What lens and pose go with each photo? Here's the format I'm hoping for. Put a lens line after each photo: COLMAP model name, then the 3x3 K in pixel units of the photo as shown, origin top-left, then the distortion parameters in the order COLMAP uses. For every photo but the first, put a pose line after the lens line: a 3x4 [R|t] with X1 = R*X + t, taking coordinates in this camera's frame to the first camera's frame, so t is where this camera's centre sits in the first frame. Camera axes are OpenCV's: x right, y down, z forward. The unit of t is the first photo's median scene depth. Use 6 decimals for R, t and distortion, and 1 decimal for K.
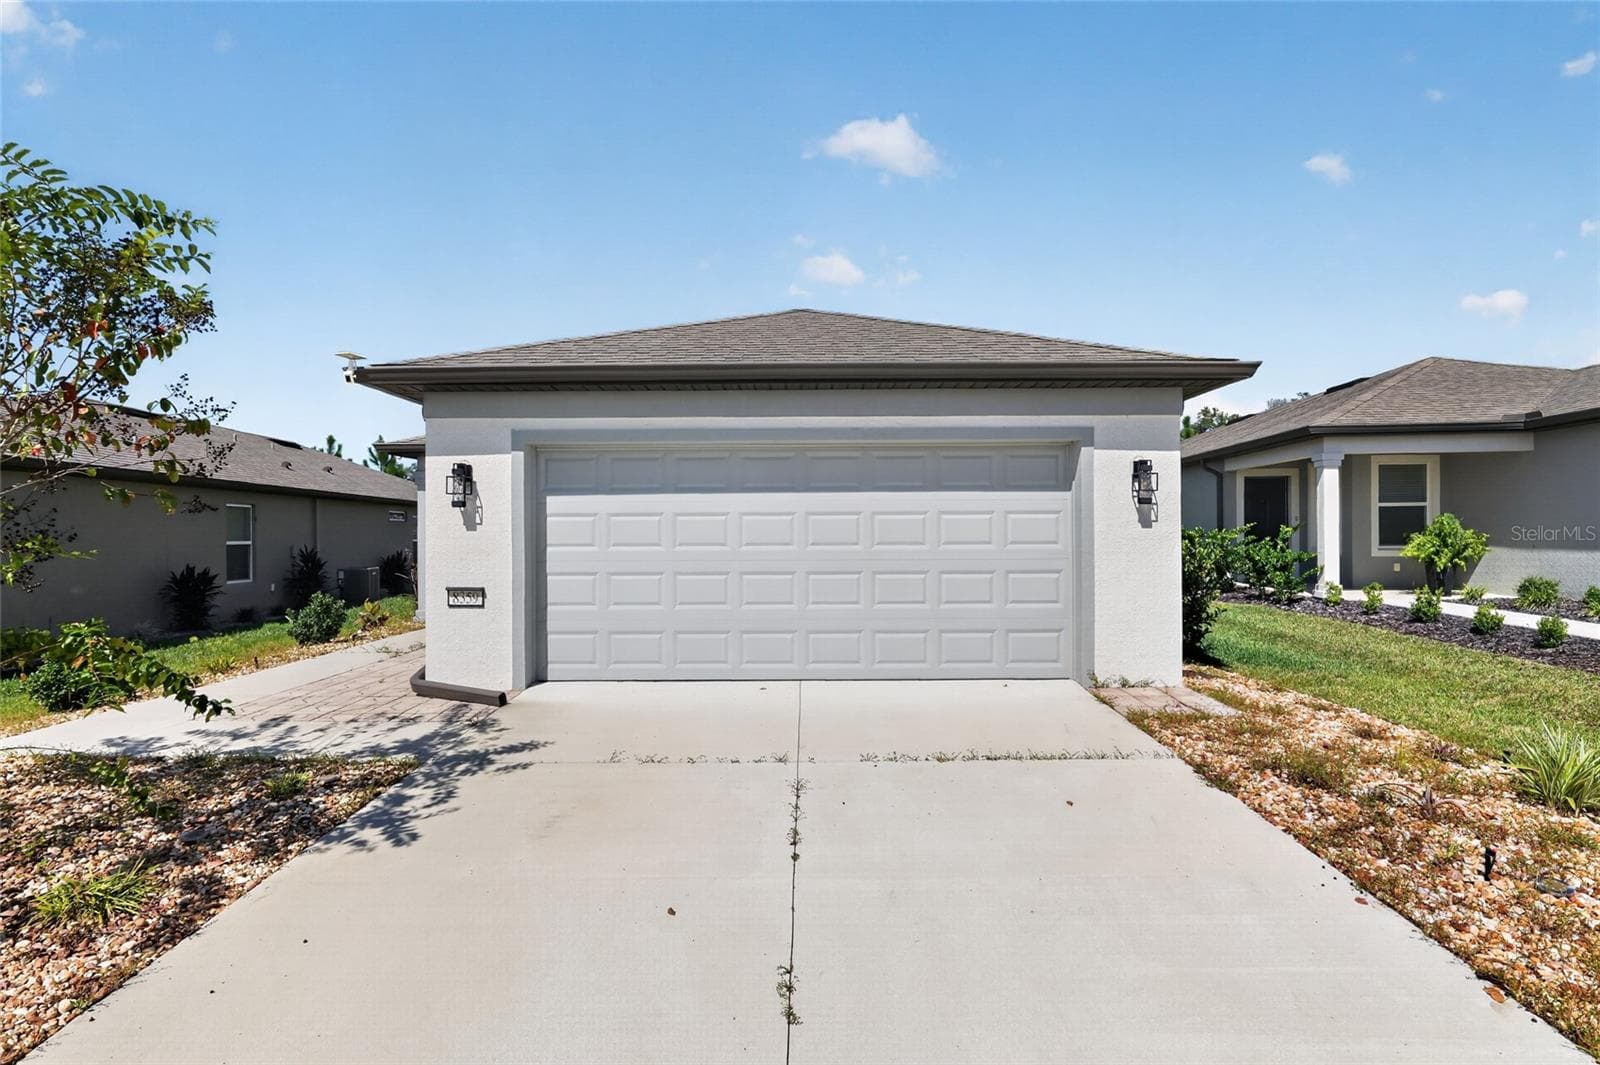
lens RADIAL K [[779.6, 0, 796.3], [0, 779.6, 537.3], [0, 0, 1]] dist [-0.003247, -0.000499]
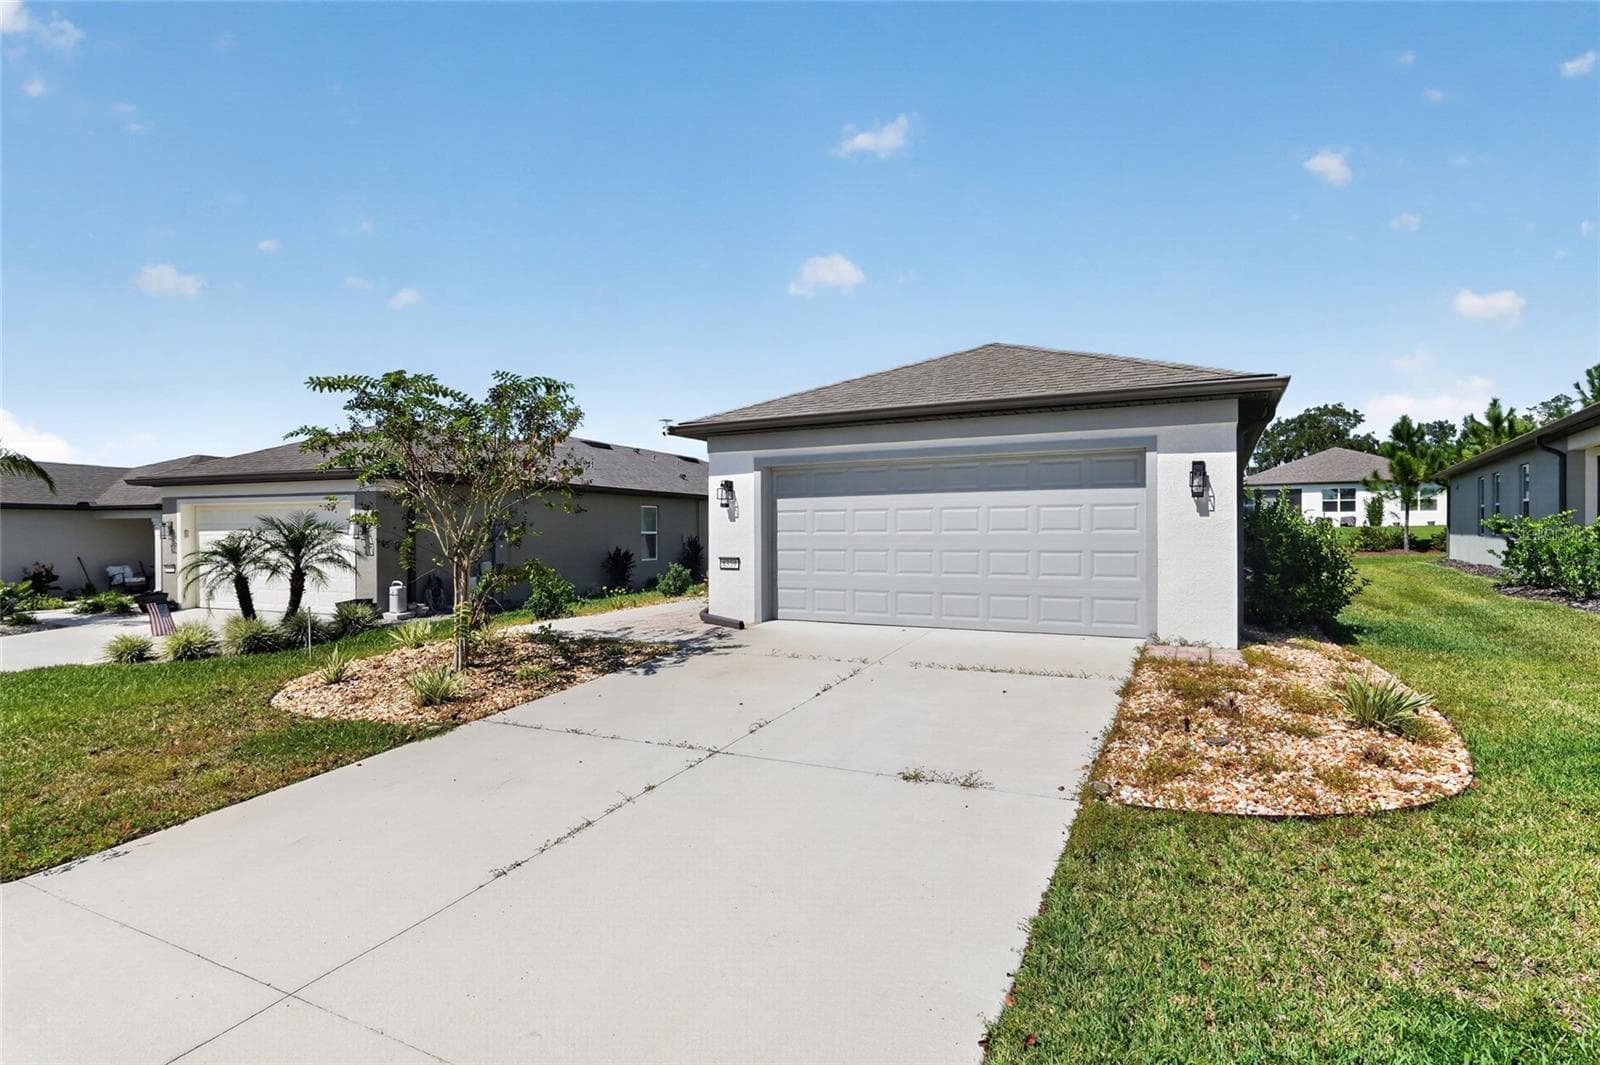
lens RADIAL K [[762.0, 0, 797.2], [0, 762.0, 538.6], [0, 0, 1]] dist [0.003398, -0.000762]
pose [[0.892363, 0.004136, -0.451300, 0.413012], [0.000122, 0.999956, 0.009406, 0.011066], [0.451319, -0.008448, 0.892323, -0.342140]]
